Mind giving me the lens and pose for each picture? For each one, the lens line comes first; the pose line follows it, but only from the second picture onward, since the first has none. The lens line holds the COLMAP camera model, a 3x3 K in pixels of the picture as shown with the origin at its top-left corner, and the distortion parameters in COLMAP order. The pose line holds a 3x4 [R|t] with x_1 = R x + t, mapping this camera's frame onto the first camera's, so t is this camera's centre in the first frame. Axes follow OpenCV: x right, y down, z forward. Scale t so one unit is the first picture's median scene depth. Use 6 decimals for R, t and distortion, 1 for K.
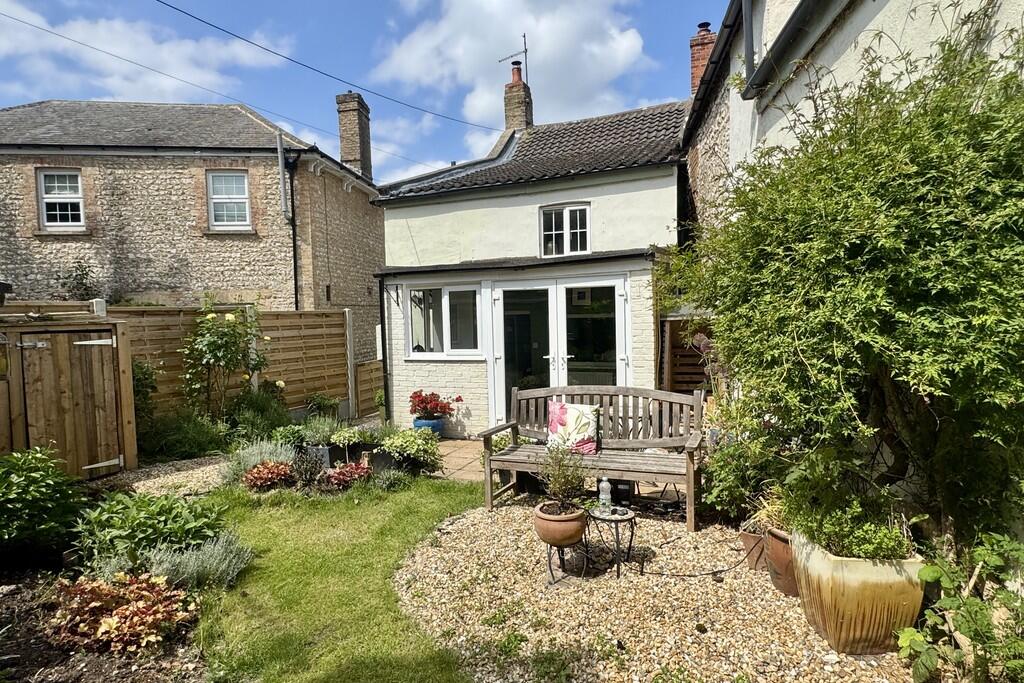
lens RADIAL K [[595.1, 0, 518.6], [0, 595.1, 302.7], [0, 0, 1]] dist [0.000316, -0.000117]
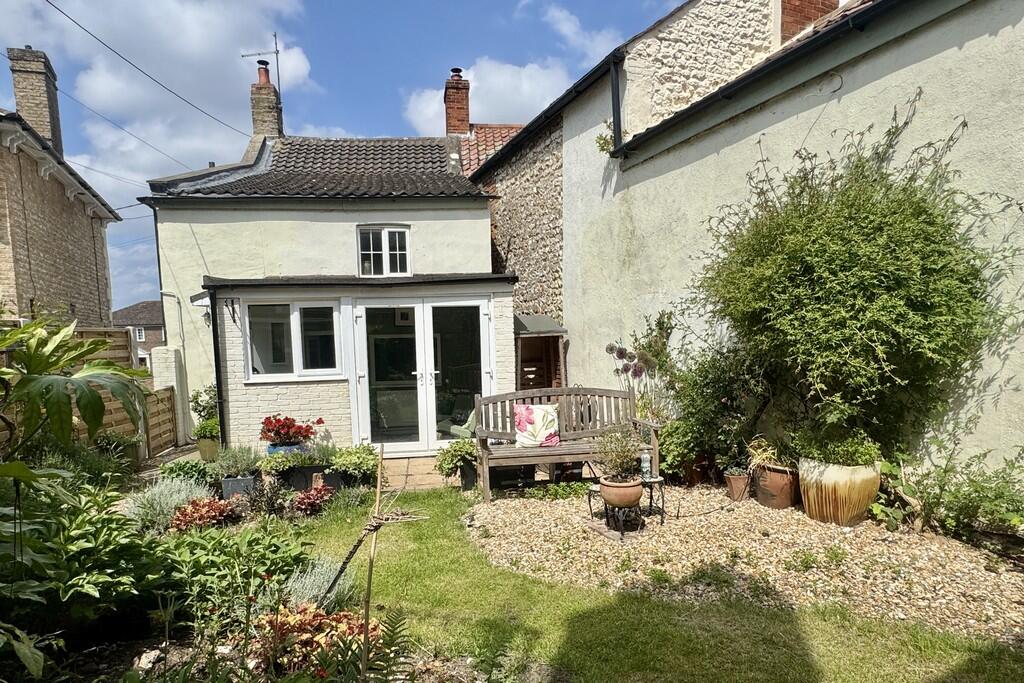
lens RADIAL K [[595.1, 0, 514.3], [0, 595.1, 342.4], [0, 0, 1]] dist [0.000316, -0.000117]
pose [[0.849950, -0.004275, 0.526846, -0.272655], [-0.004928, 0.999859, 0.016064, 0.015938], [-0.526841, -0.016250, 0.849809, 0.026184]]
